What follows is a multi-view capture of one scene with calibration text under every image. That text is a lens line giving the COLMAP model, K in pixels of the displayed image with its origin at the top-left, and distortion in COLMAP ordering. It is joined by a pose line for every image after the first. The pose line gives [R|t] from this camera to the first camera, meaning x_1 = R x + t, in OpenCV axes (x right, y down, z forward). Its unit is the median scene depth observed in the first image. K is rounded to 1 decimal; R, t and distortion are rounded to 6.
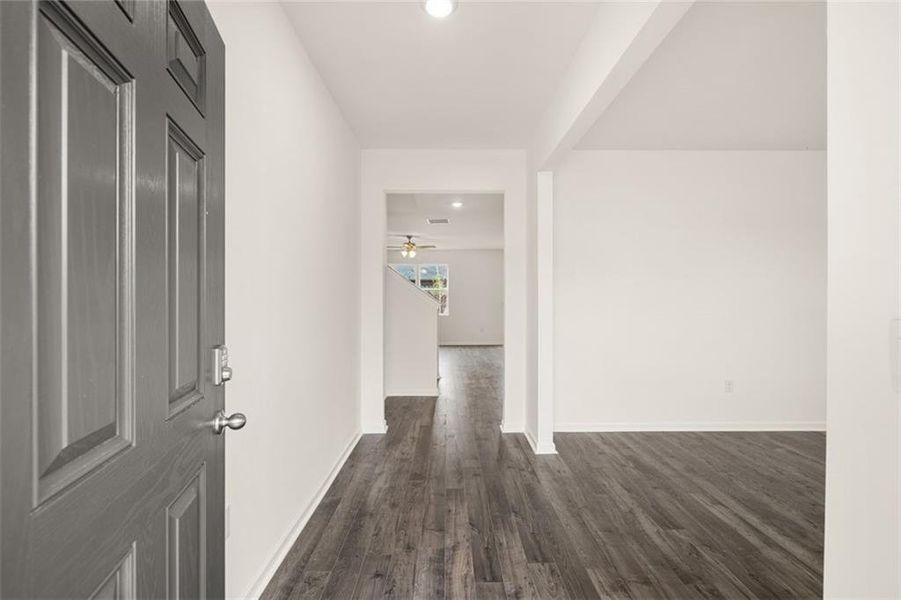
lens RADIAL K [[376.4, 0, 449.9], [0, 376.4, 300.2], [0, 0, 1]] dist [-0.002705, -0.000082]
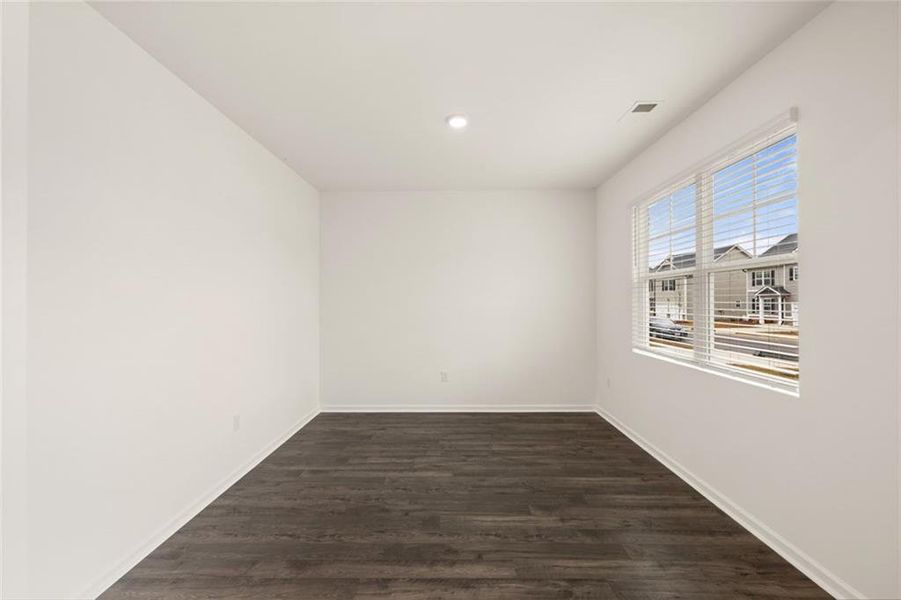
lens RADIAL K [[376.4, 0, 449.9], [0, 376.4, 300.2], [0, 0, 1]] dist [-0.002705, -0.000082]
pose [[0.020268, 0.001888, 0.999793, -0.042381], [0.004575, 0.999988, -0.001982, -0.028142], [-0.999784, 0.004614, 0.020259, 0.616765]]
